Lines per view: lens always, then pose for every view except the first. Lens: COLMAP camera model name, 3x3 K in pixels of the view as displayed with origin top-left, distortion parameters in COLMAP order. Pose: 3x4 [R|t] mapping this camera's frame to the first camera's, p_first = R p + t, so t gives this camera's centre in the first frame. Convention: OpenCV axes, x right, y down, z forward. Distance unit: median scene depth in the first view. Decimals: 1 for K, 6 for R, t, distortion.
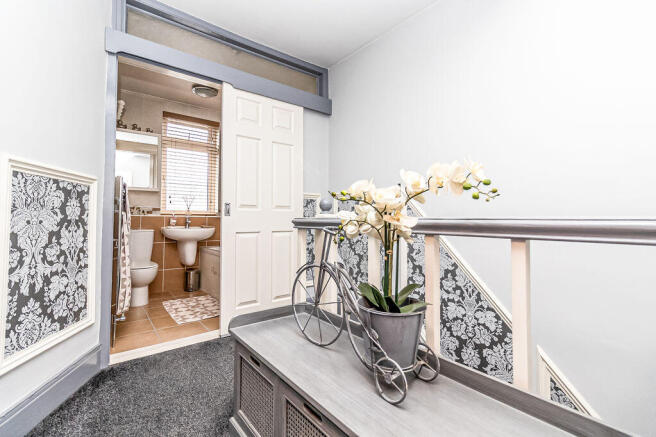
lens RADIAL K [[296.7, 0, 325.7], [0, 296.7, 218.5], [0, 0, 1]] dist [0.001037, -0.000027]
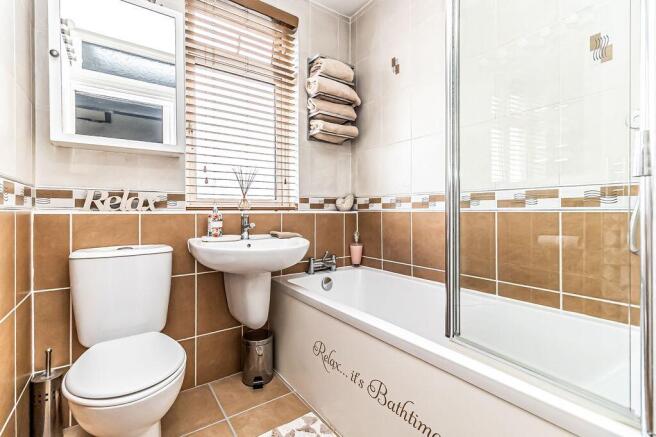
lens RADIAL K [[296.7, 0, 326.4], [0, 296.7, 214.9], [0, 0, 1]] dist [0.001037, -0.000027]
pose [[0.998223, -0.014647, -0.057766, -0.327173], [0.015750, 0.999702, 0.018673, -0.009616], [0.057475, -0.019549, 0.998156, 0.580196]]
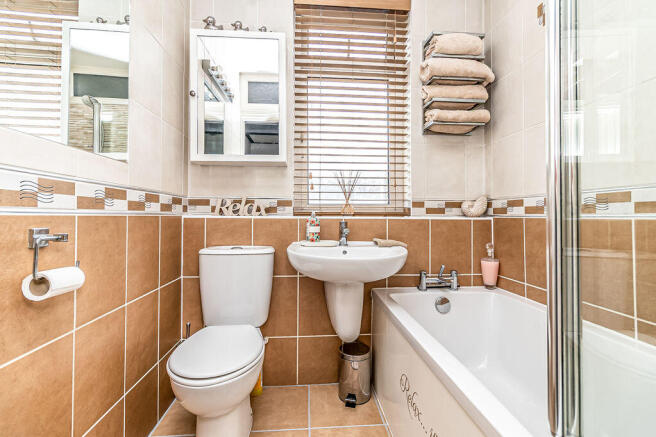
lens RADIAL K [[296.7, 0, 326.5], [0, 296.7, 214.1], [0, 0, 1]] dist [0.001037, -0.000027]
pose [[0.827411, -0.015469, -0.561384, -0.253080], [0.011750, 0.999879, -0.010234, -0.008080], [0.561474, 0.001871, 0.827492, 0.648666]]
